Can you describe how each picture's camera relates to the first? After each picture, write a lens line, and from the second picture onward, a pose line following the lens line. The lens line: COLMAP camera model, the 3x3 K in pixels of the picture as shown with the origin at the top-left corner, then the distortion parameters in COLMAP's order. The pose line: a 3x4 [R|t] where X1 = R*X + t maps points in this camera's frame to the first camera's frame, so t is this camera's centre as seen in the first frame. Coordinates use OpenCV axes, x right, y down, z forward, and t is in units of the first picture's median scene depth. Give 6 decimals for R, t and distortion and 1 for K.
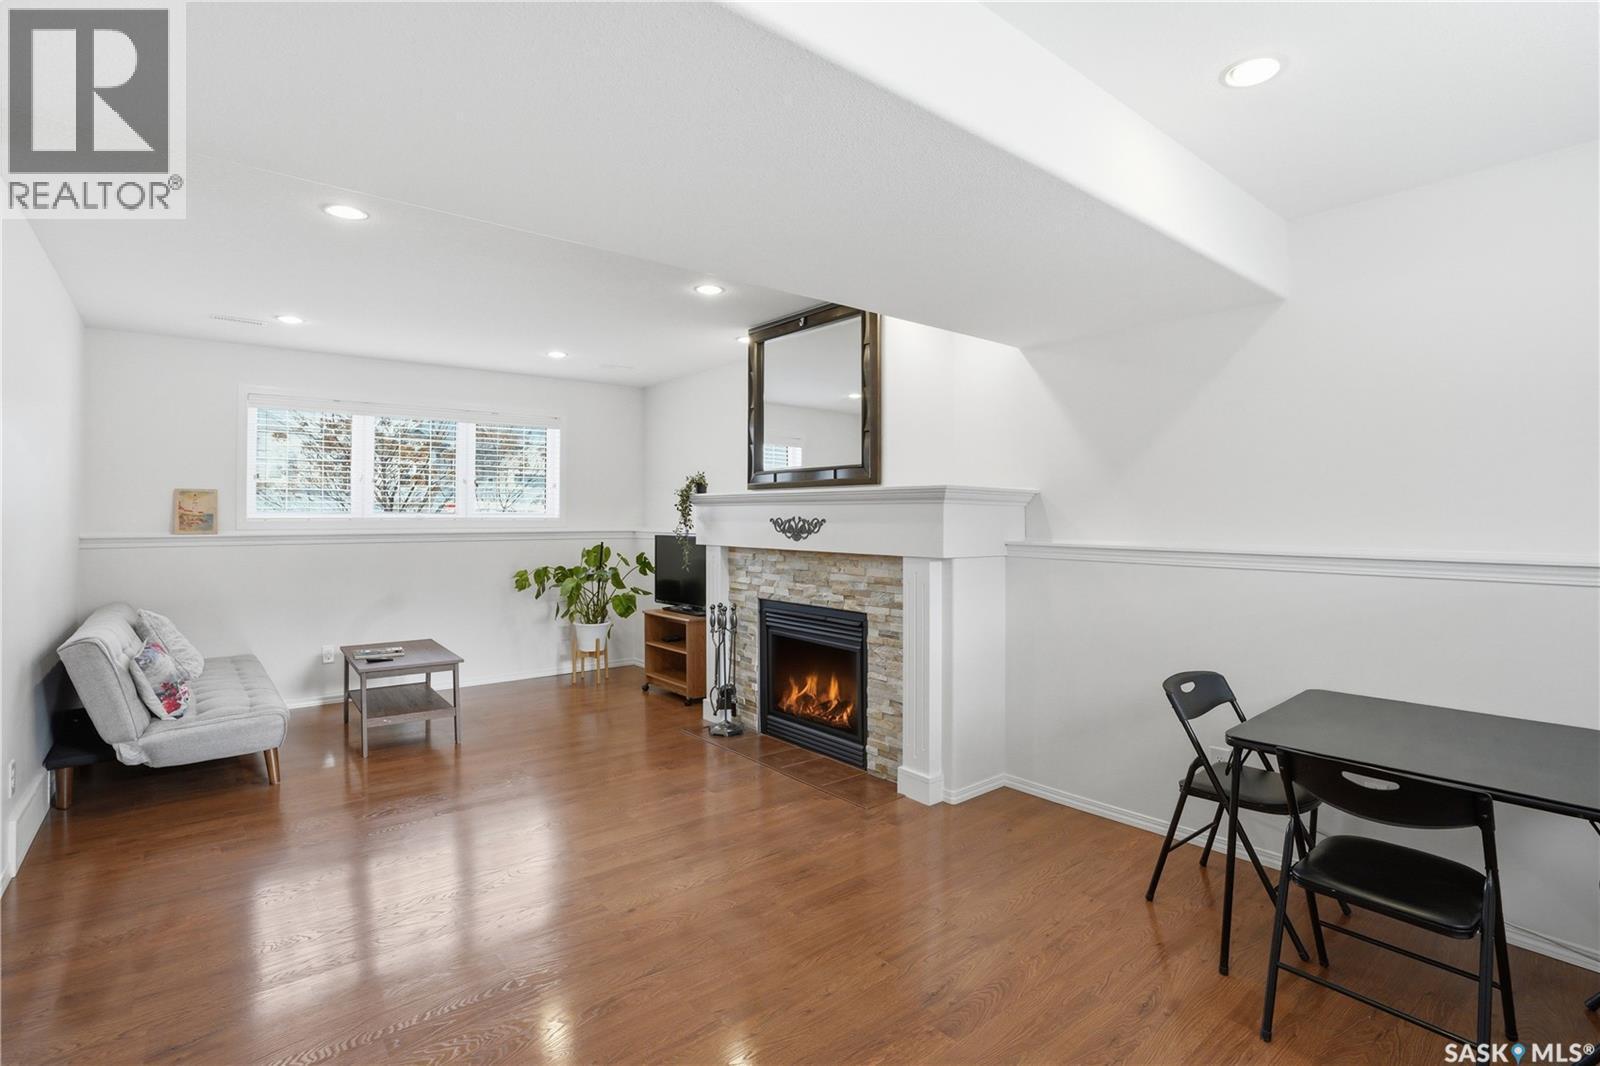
lens RADIAL K [[750.1, 0, 803.4], [0, 750.1, 520.3], [0, 0, 1]] dist [-0.071707, 0.029073]
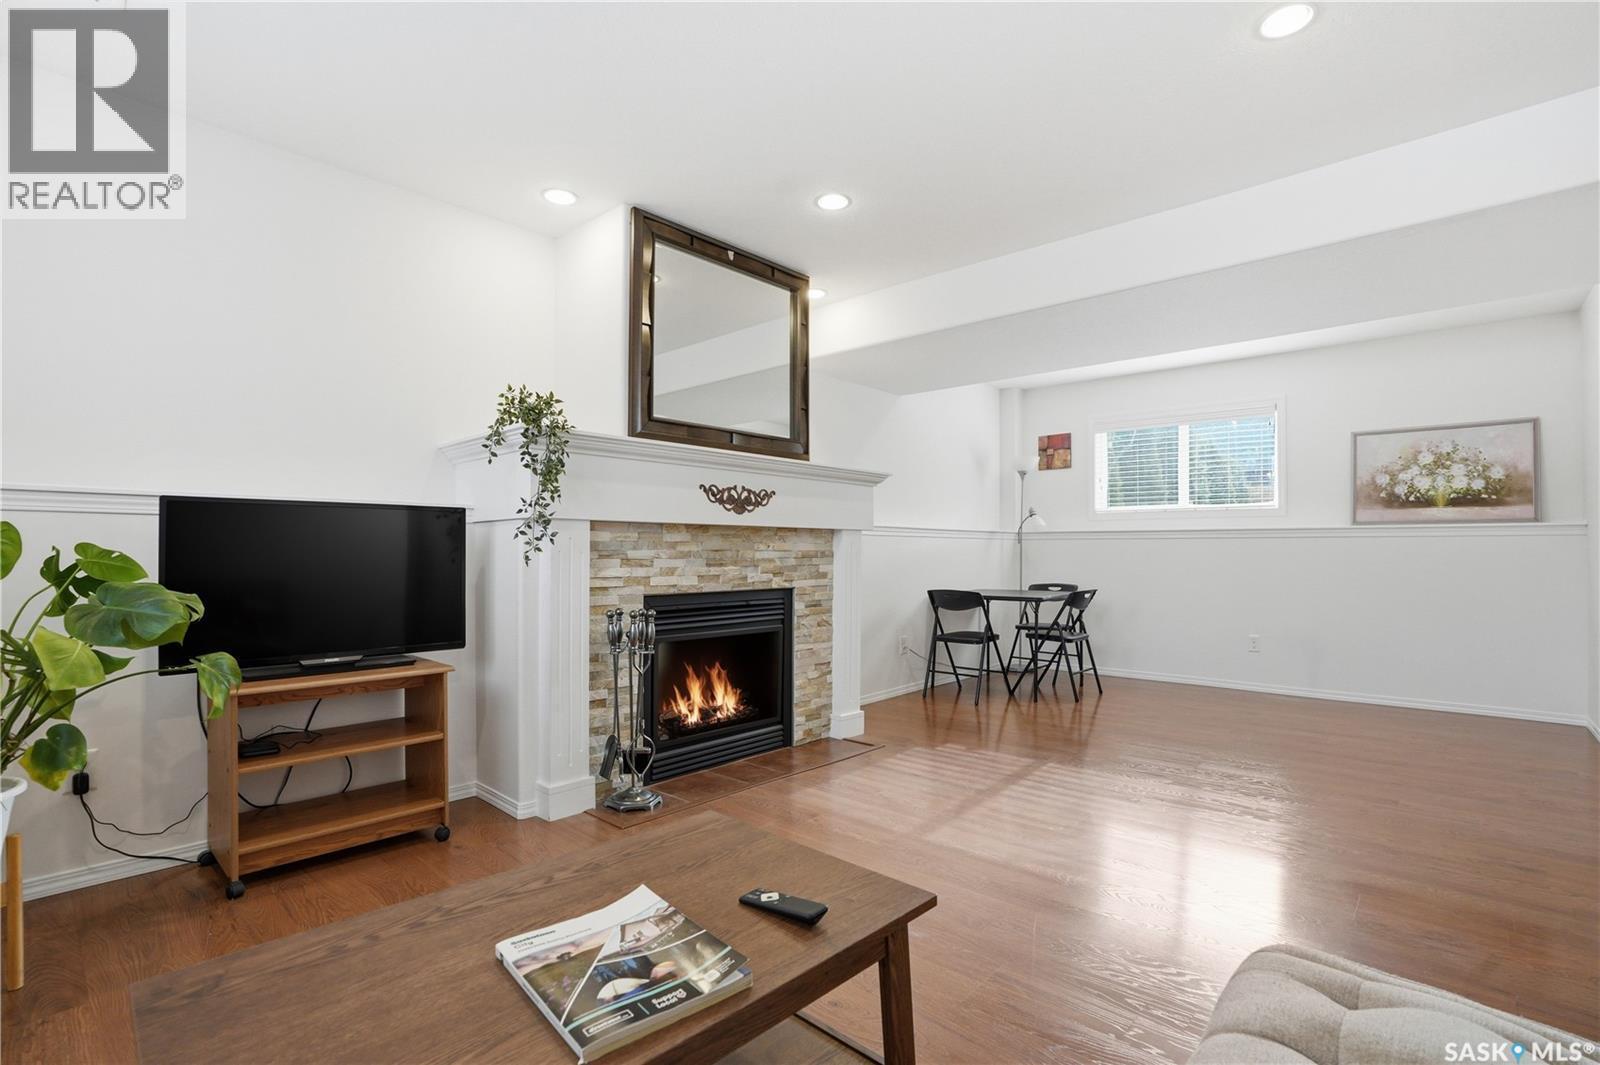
lens RADIAL K [[750.1, 0, 803.4], [0, 750.1, 519.8], [0, 0, 1]] dist [-0.071707, 0.029073]
pose [[-0.134271, -0.001547, 0.990943, -0.855790], [-0.034896, 0.999386, -0.003169, 0.034122], [-0.990330, -0.035006, -0.134243, 1.059605]]
